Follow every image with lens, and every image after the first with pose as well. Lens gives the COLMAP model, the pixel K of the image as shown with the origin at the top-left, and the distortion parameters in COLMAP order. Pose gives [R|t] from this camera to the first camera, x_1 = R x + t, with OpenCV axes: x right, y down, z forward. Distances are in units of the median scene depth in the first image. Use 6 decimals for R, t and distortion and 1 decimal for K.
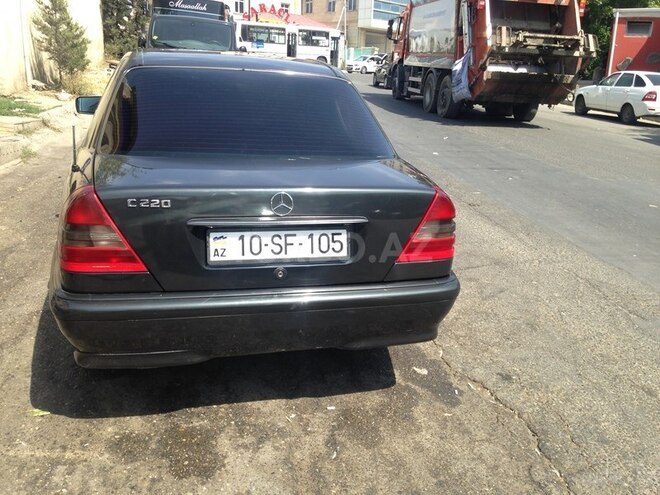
lens RADIAL K [[597.7, 0, 332.7], [0, 597.7, 248.2], [0, 0, 1]] dist [0.167752, -0.248684]
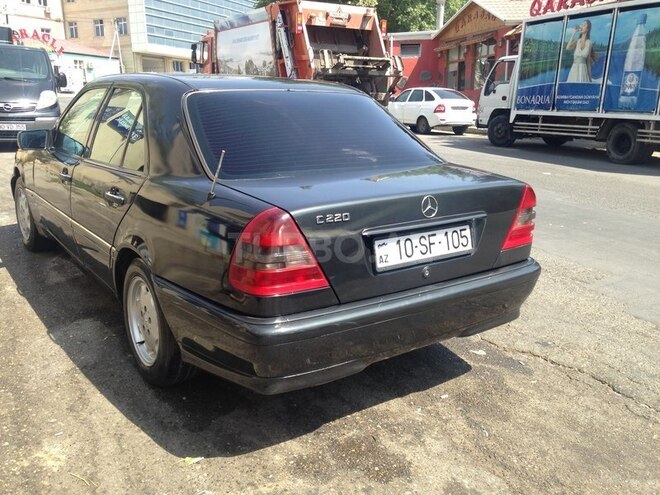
lens RADIAL K [[599.9, 0, 325.5], [0, 599.9, 249.3], [0, 0, 1]] dist [0.188657, -0.301835]
pose [[0.936407, -0.126871, 0.327178, -0.411104], [0.138547, 0.990277, -0.012529, -0.006683], [-0.322407, 0.057062, 0.944880, 0.028845]]
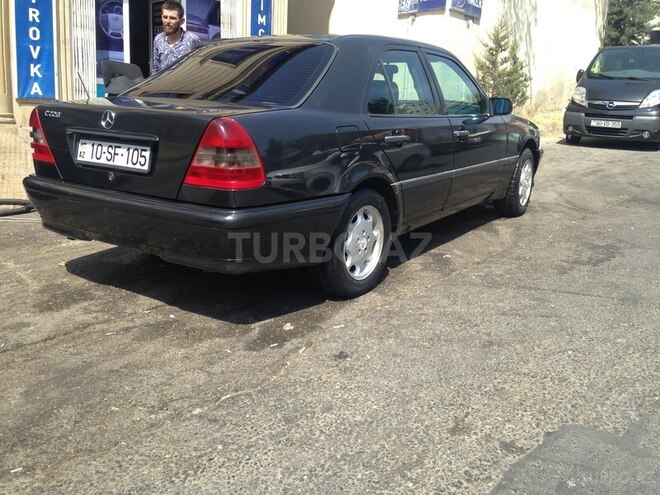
lens RADIAL K [[597.7, 0, 332.7], [0, 597.7, 248.2], [0, 0, 1]] dist [0.167752, -0.248684]
pose [[0.650111, 0.156378, -0.743574, 0.811082], [-0.221217, 0.975155, 0.011670, 0.047428], [0.726924, 0.156904, 0.668552, 0.346803]]
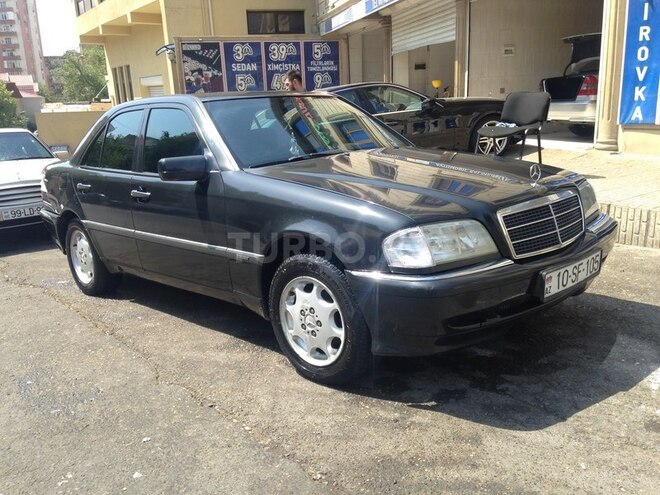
lens RADIAL K [[597.7, 0, 332.7], [0, 597.7, 248.2], [0, 0, 1]] dist [0.167752, -0.248684]
pose [[-0.888937, 0.105071, -0.445815, 0.201864], [-0.115393, 0.890563, 0.439980, -0.672840], [0.443256, 0.442558, -0.779530, 2.413734]]
